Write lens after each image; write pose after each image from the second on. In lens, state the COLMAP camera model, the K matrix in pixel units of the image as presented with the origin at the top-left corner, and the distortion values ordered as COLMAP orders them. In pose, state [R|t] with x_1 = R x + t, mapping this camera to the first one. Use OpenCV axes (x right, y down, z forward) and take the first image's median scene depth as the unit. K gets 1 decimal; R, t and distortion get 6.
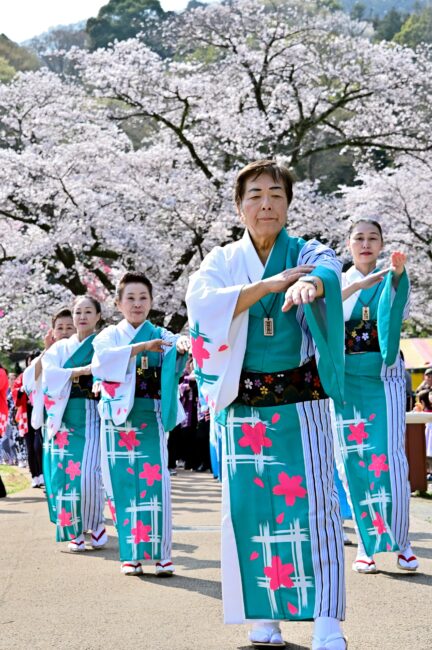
lens RADIAL K [[1015.6, 0, 216.0], [0, 1015.6, 325.0], [0, 0, 1]] dist [0.005147, -0.026862]
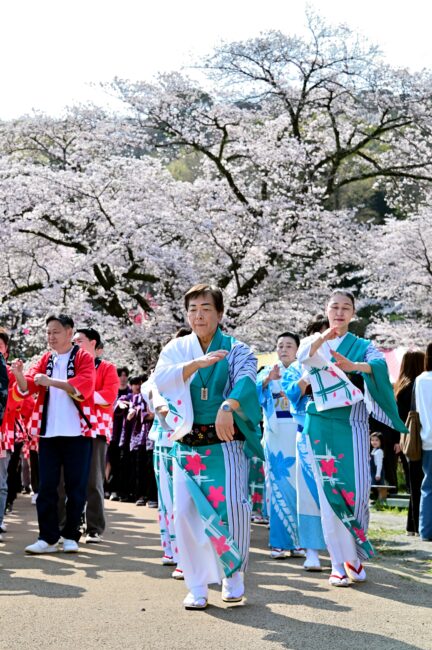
lens RADIAL K [[1429.6, 0, 216.3], [0, 1429.6, 333.9], [0, 0, 1]] dist [0.518735, 0.206597]
pose [[0.999633, 0.014254, -0.023028, -0.001785], [-0.013848, 0.999747, 0.017729, -0.040626], [0.023275, -0.017403, 0.999578, -0.458628]]
